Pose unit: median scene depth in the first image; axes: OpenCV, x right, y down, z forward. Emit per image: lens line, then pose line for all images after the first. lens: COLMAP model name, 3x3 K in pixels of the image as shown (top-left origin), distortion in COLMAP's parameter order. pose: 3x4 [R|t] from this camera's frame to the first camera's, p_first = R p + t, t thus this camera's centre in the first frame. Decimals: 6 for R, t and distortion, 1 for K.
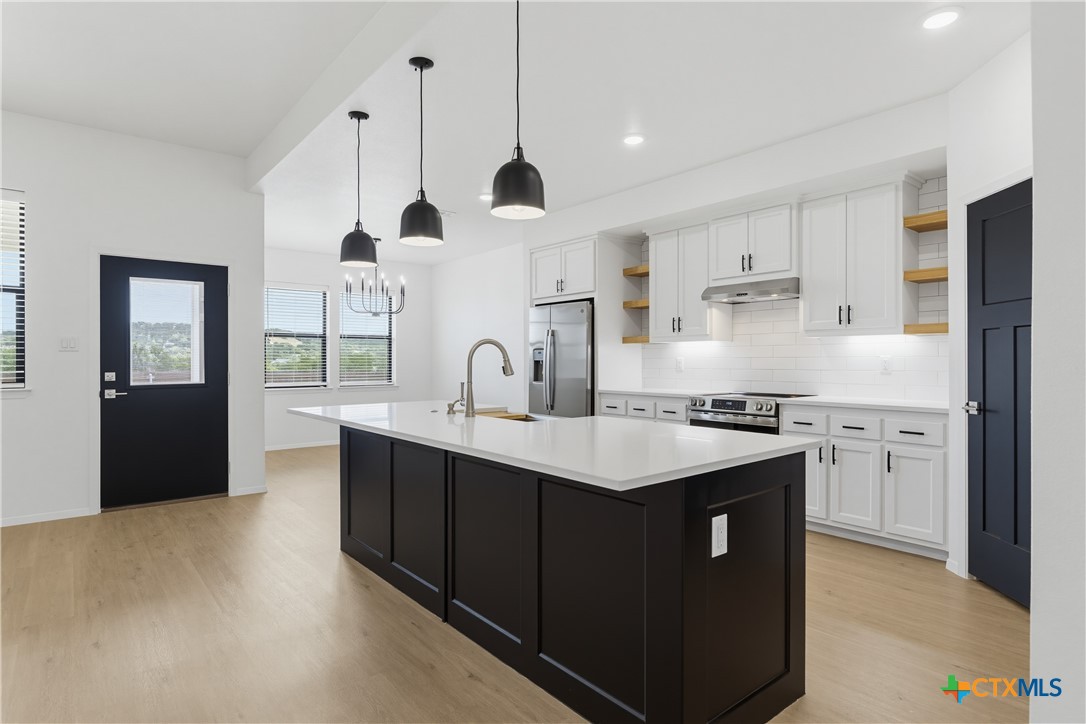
lens RADIAL K [[578.8, 0, 541.2], [0, 578.8, 358.3], [0, 0, 1]] dist [-0.003505, -0.001749]
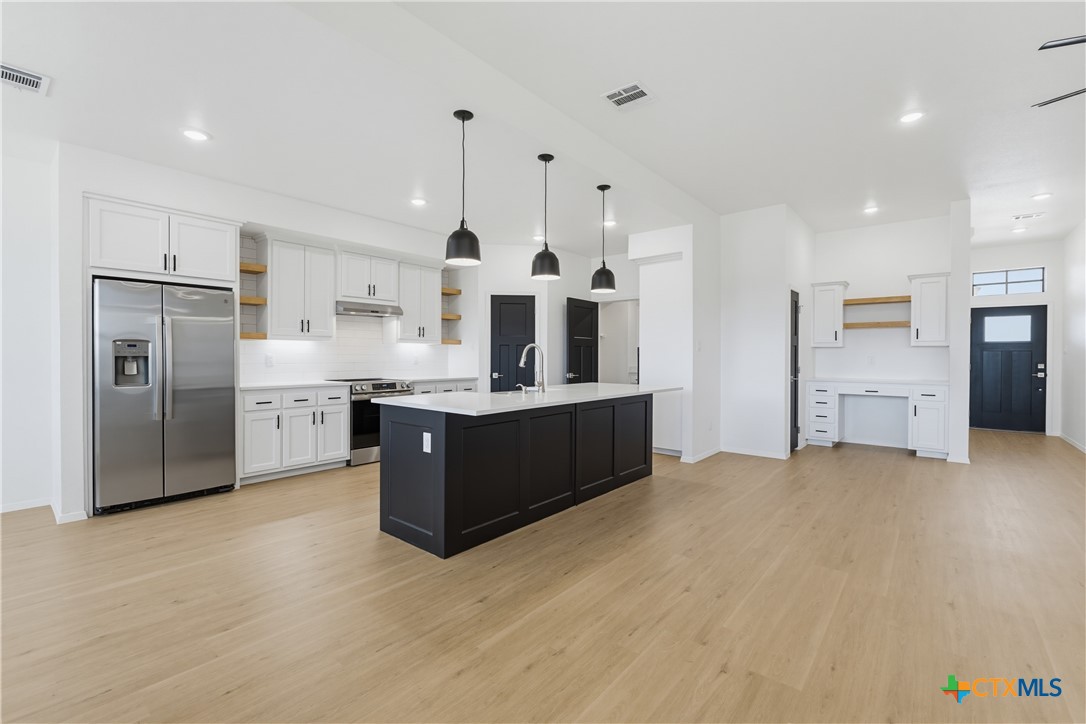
lens RADIAL K [[472.7, 0, 542.0], [0, 472.7, 359.6], [0, 0, 1]] dist [-0.010054, 0.000864]
pose [[-0.183418, -0.006588, 0.983013, -0.882195], [-0.007034, 0.999961, 0.005389, 0.001989], [-0.983010, -0.005926, -0.183457, 0.774576]]
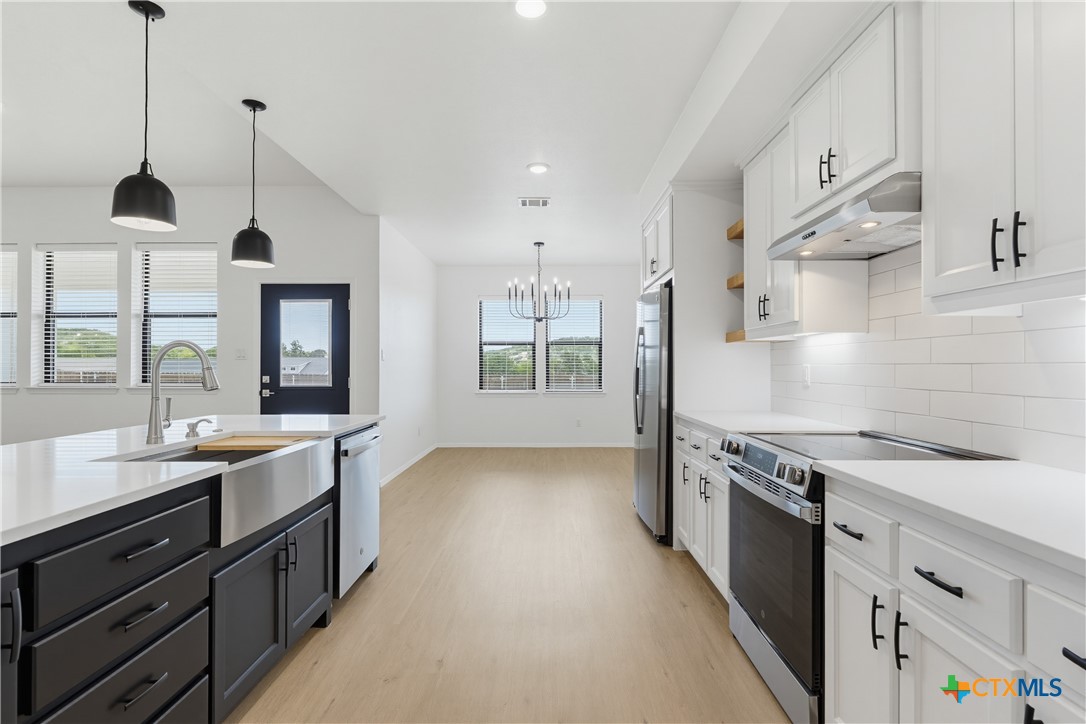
lens RADIAL K [[521.9, 0, 543.5], [0, 521.9, 364.5], [0, 0, 1]] dist [-0.012364, 0.000138]
pose [[0.766808, 0.000275, -0.641877, 0.441579], [0.000629, 0.999999, 0.001179, -0.001620], [0.641877, -0.001308, 0.766807, 0.502789]]
